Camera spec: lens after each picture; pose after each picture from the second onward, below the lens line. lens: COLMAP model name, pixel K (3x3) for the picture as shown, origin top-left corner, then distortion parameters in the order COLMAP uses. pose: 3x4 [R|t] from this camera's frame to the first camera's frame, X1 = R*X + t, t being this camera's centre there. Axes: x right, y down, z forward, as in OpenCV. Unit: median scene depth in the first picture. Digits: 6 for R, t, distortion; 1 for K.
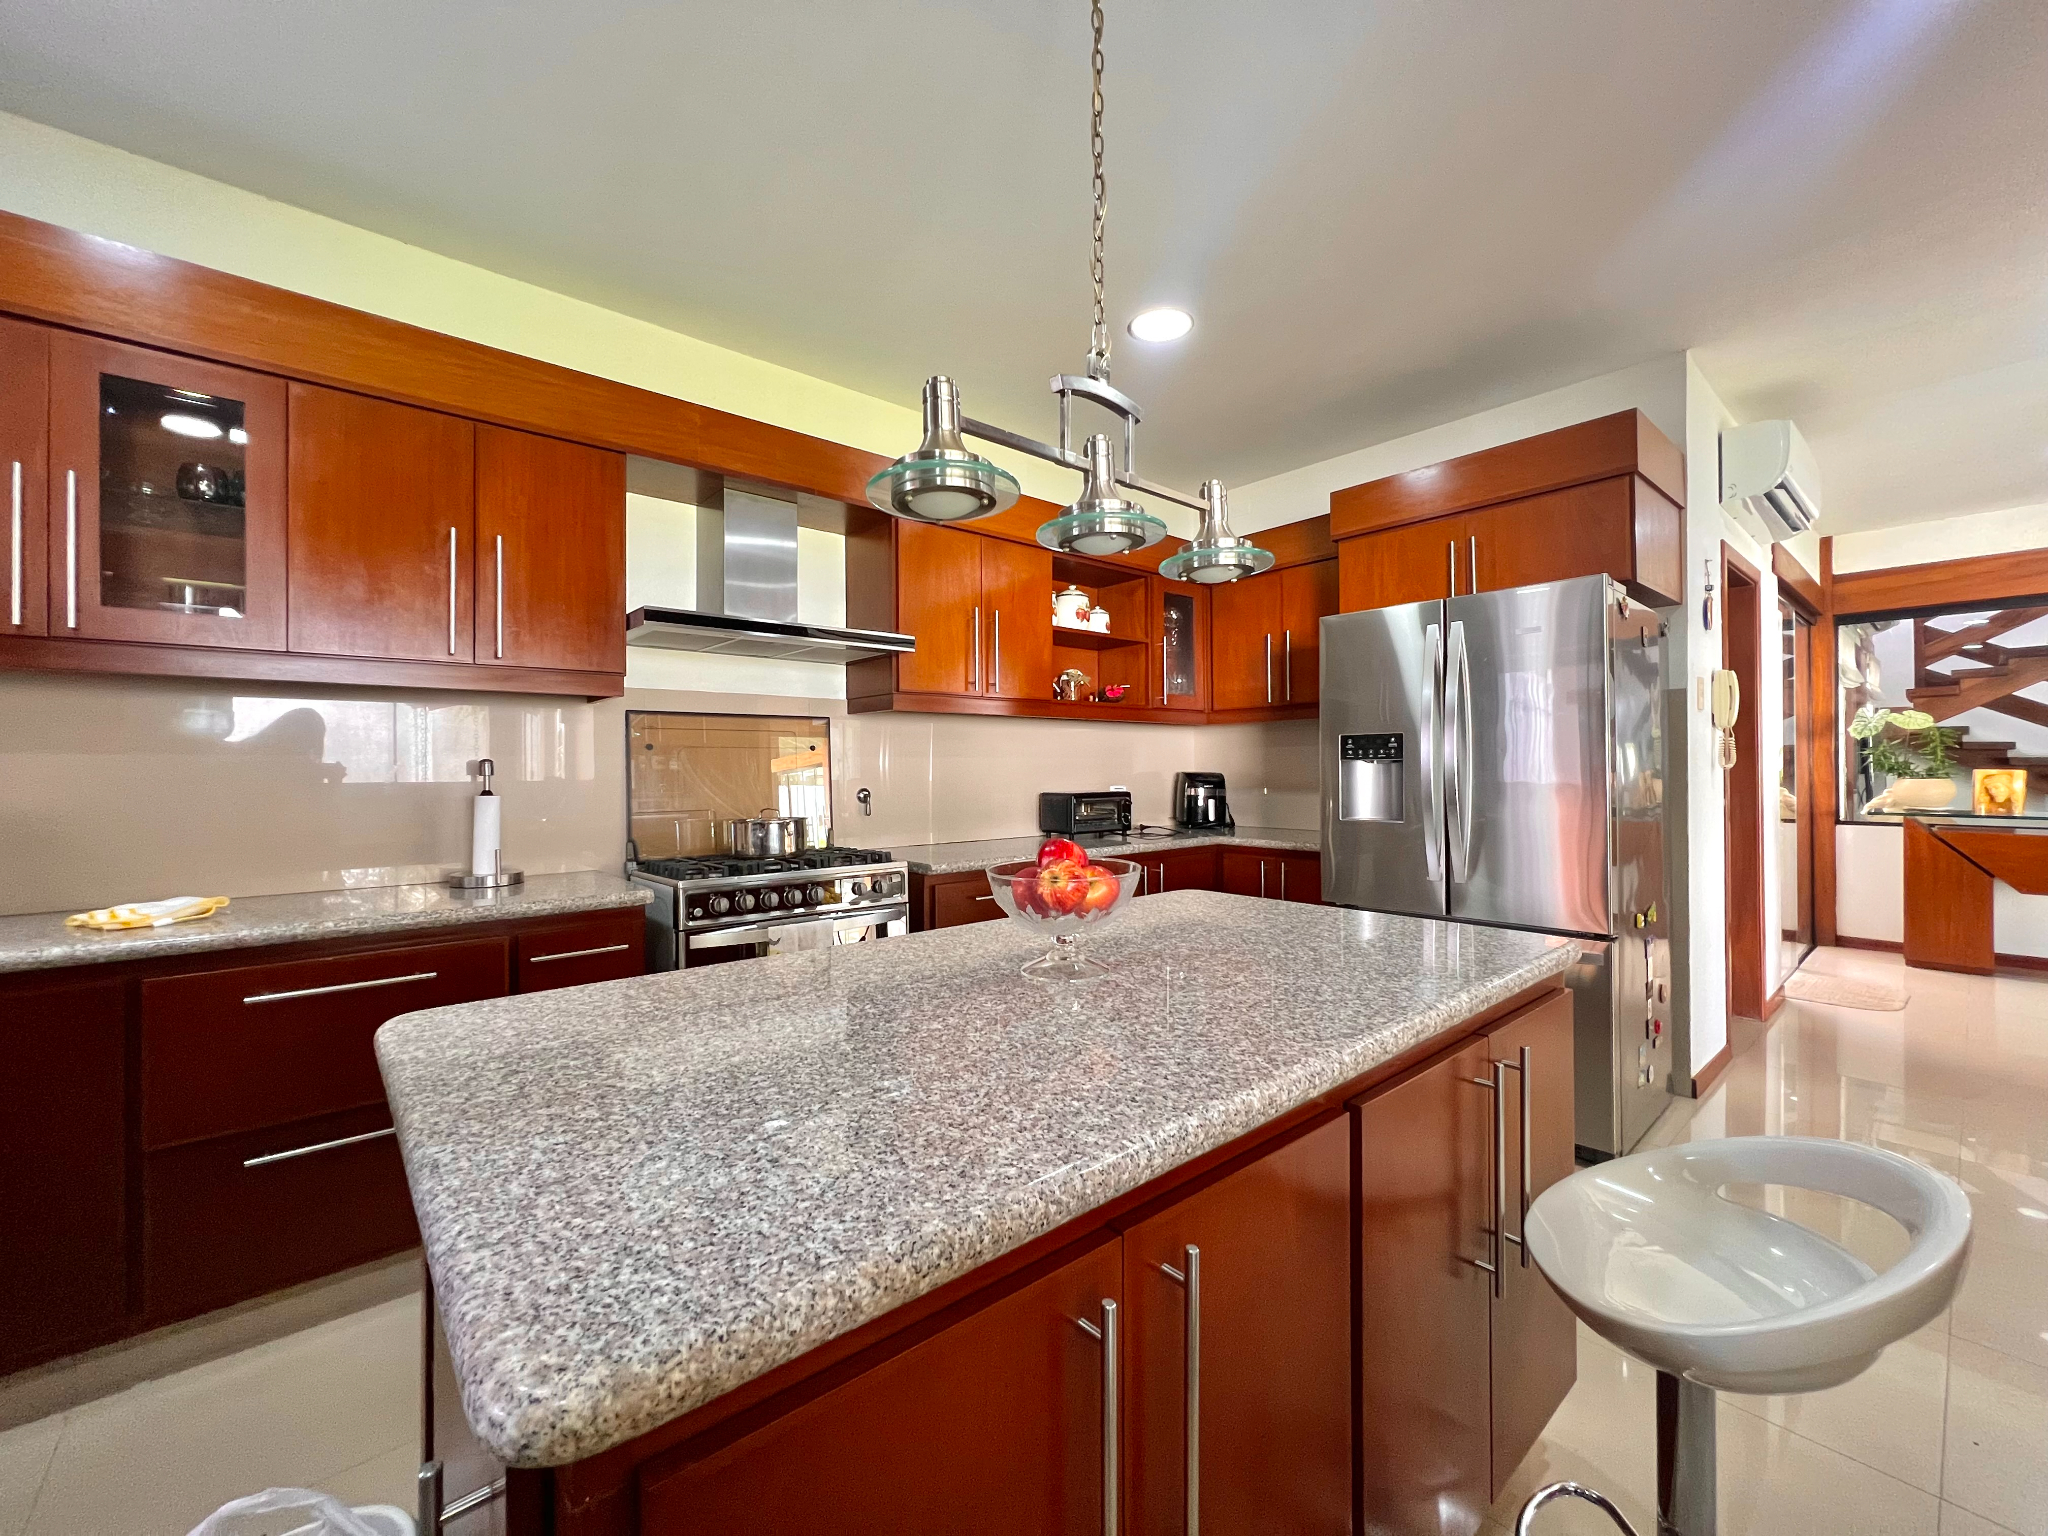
lens RADIAL K [[809.7, 0, 1021.4], [0, 809.7, 738.8], [0, 0, 1]] dist [0.000220, 0.000263]
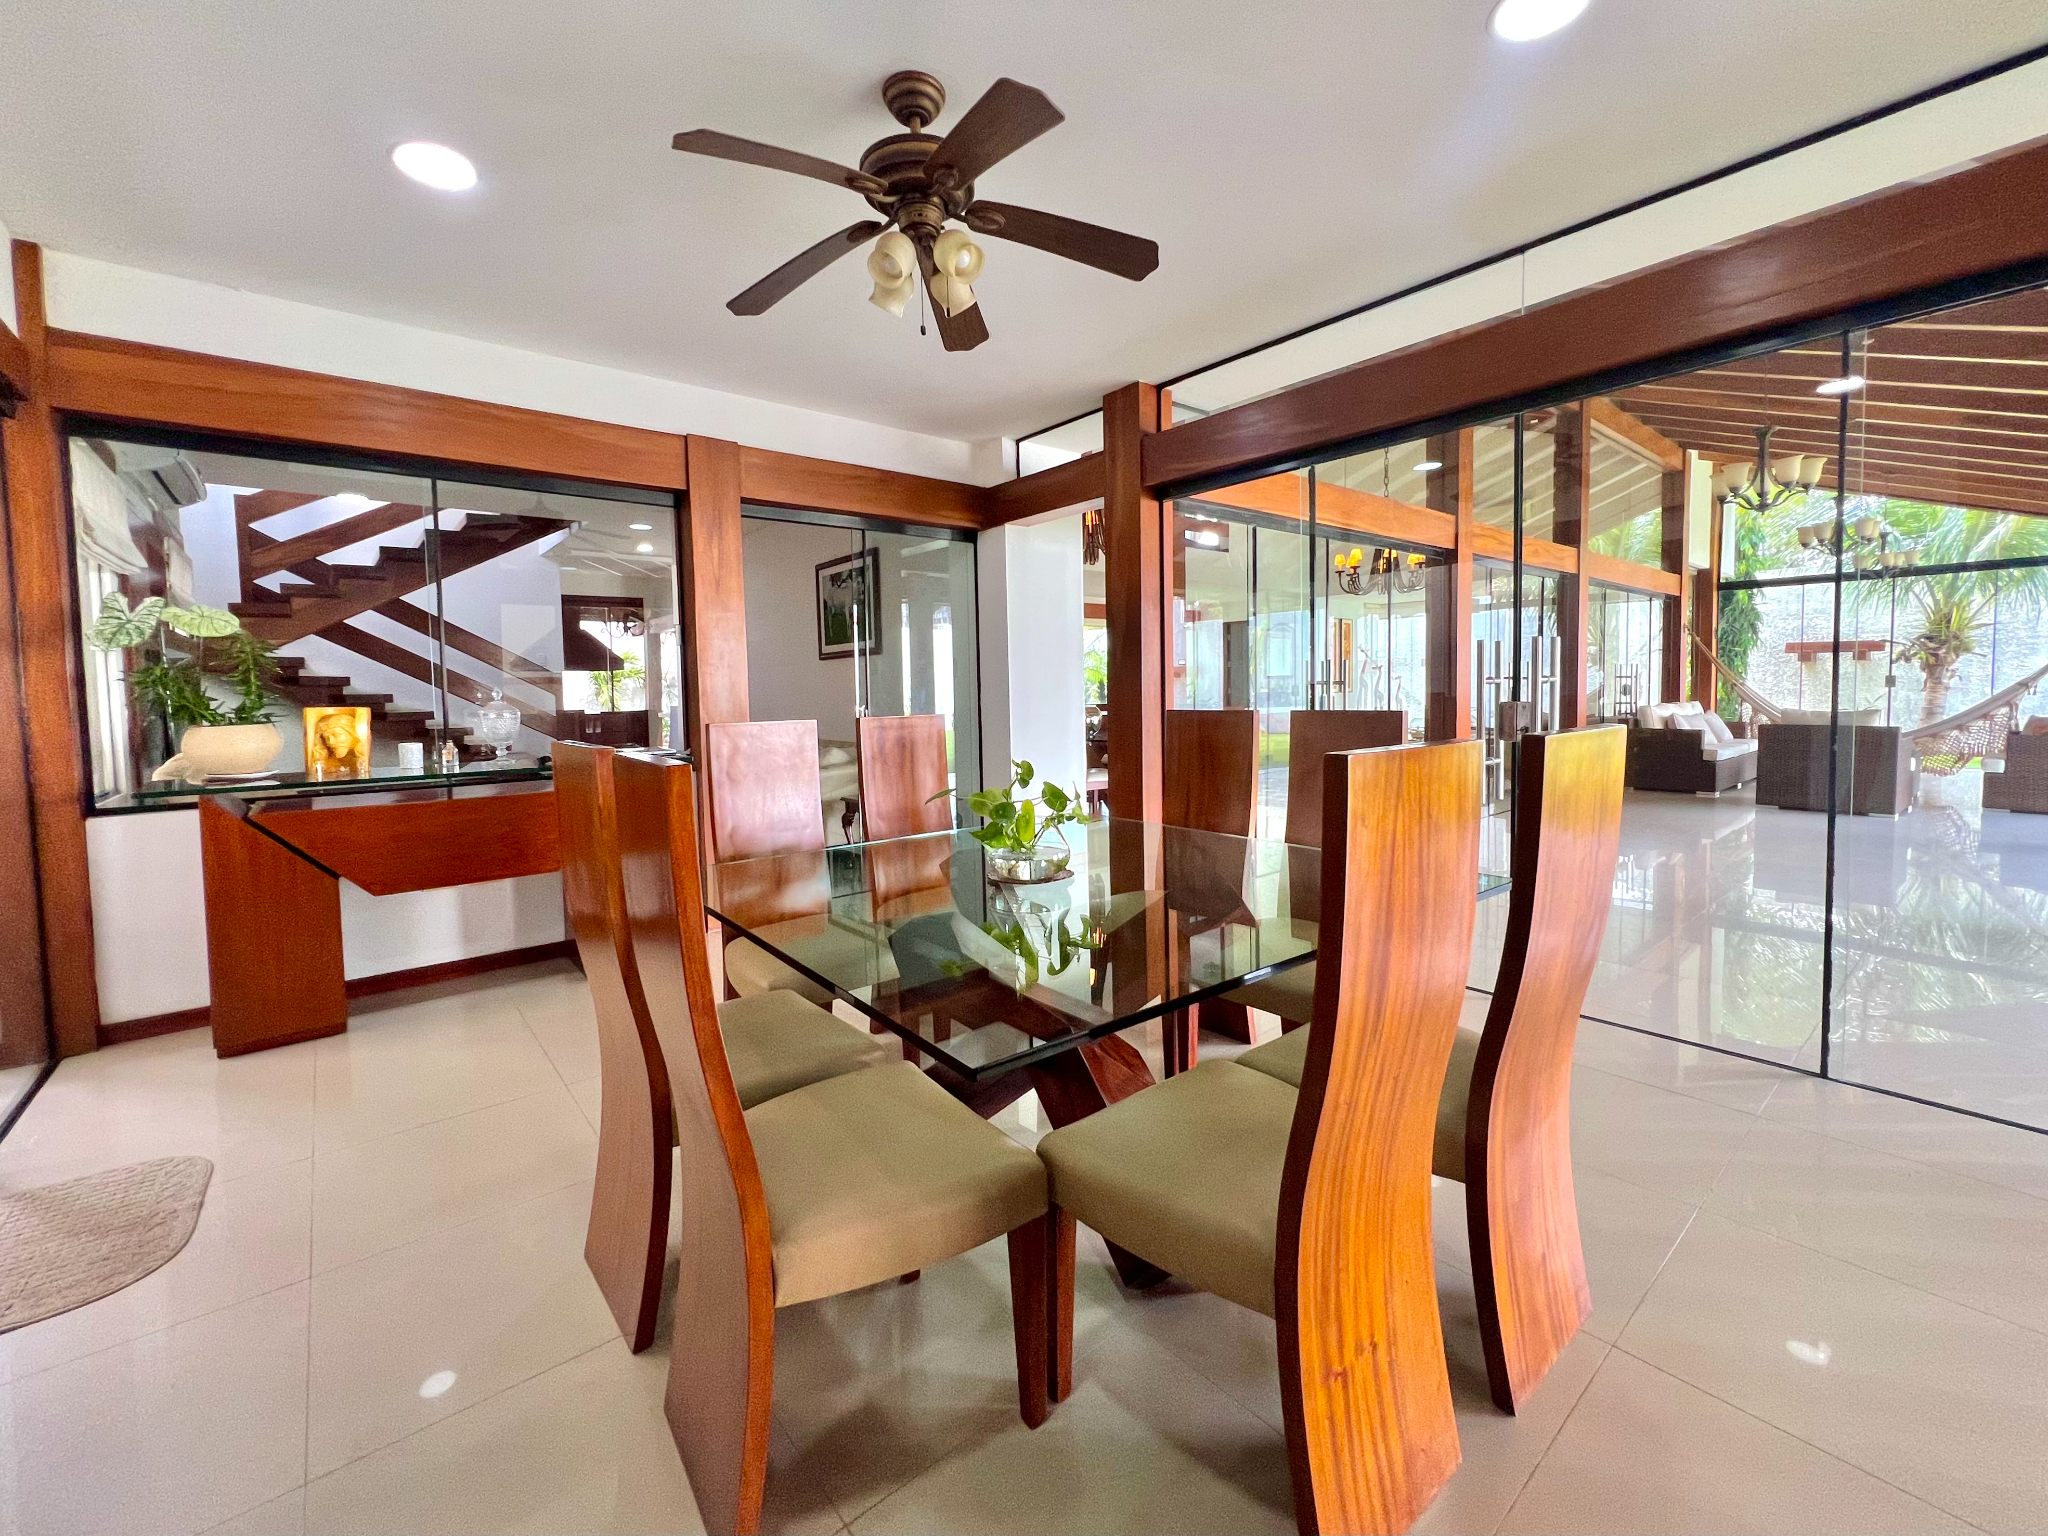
lens RADIAL K [[821.9, 0, 1012.3], [0, 821.9, 758.7], [0, 0, 1]] dist [-0.000548, 0.000383]
pose [[0.003452, -0.077298, 0.997002, 0.479149], [-0.015497, 0.996884, 0.077343, 0.017290], [-0.999874, -0.015718, 0.002244, 0.399314]]
